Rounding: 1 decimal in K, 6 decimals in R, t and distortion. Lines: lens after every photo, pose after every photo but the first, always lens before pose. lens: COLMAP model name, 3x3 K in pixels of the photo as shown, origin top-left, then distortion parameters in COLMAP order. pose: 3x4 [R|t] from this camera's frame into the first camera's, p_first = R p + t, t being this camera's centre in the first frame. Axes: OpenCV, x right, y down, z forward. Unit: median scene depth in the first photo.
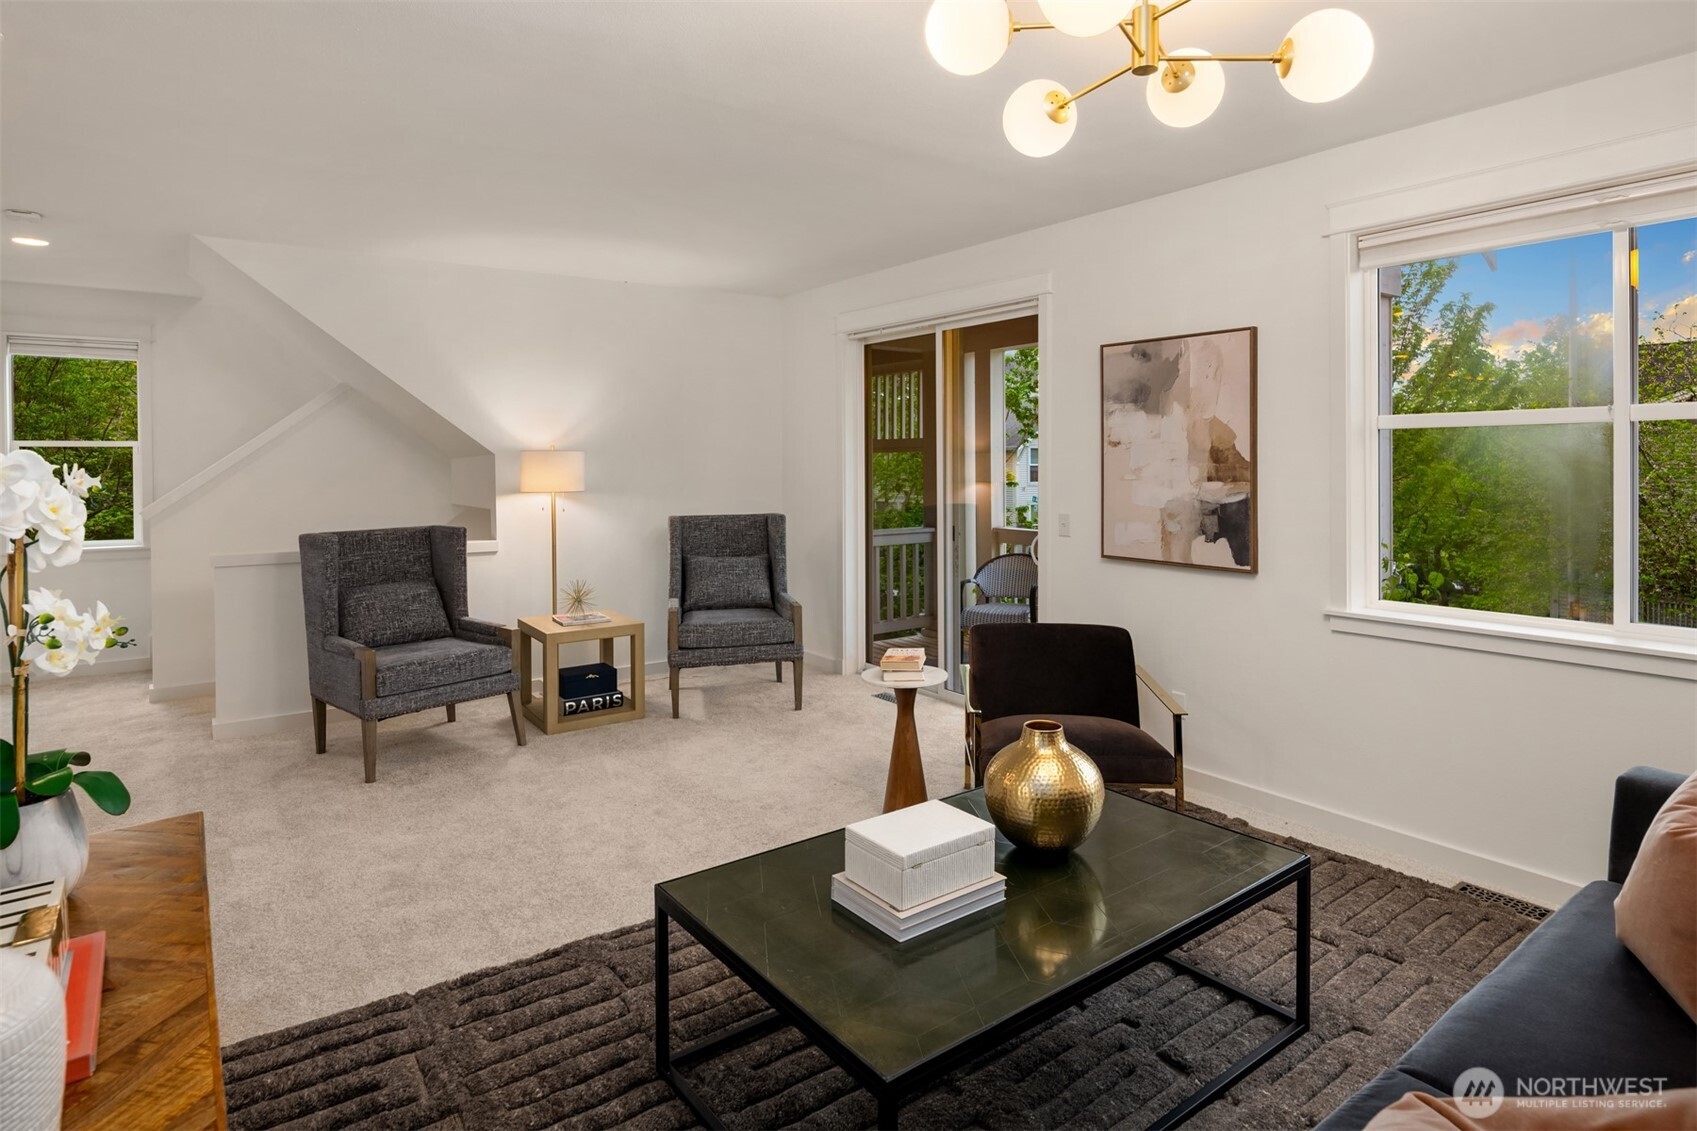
lens RADIAL K [[919.8, 0, 854.2], [0, 919.8, 559.9], [0, 0, 1]] dist [-0.008501, -0.001579]
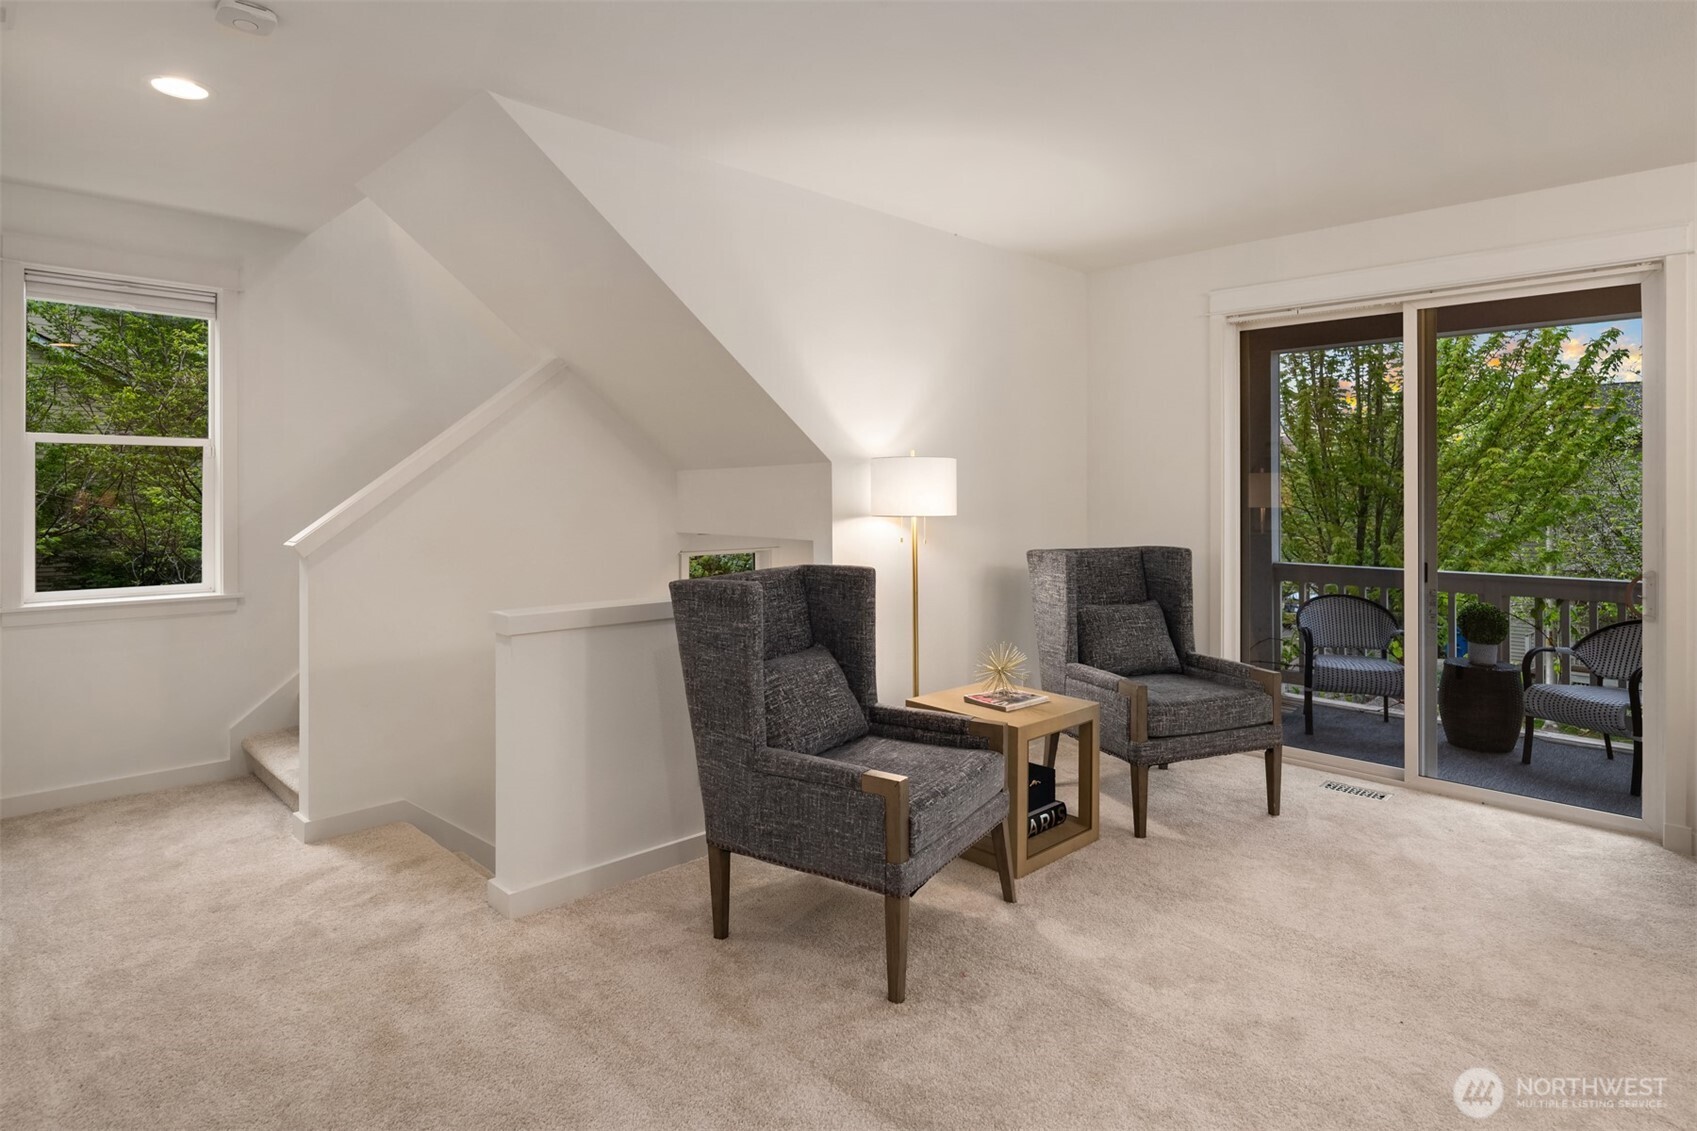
lens RADIAL K [[919.8, 0, 857.0], [0, 919.8, 579.7], [0, 0, 1]] dist [-0.008501, -0.001579]
pose [[0.990019, -0.004616, 0.140858, -0.602173], [0.006251, 0.999918, -0.011165, -0.022158], [-0.140795, 0.011934, 0.989967, 0.389268]]
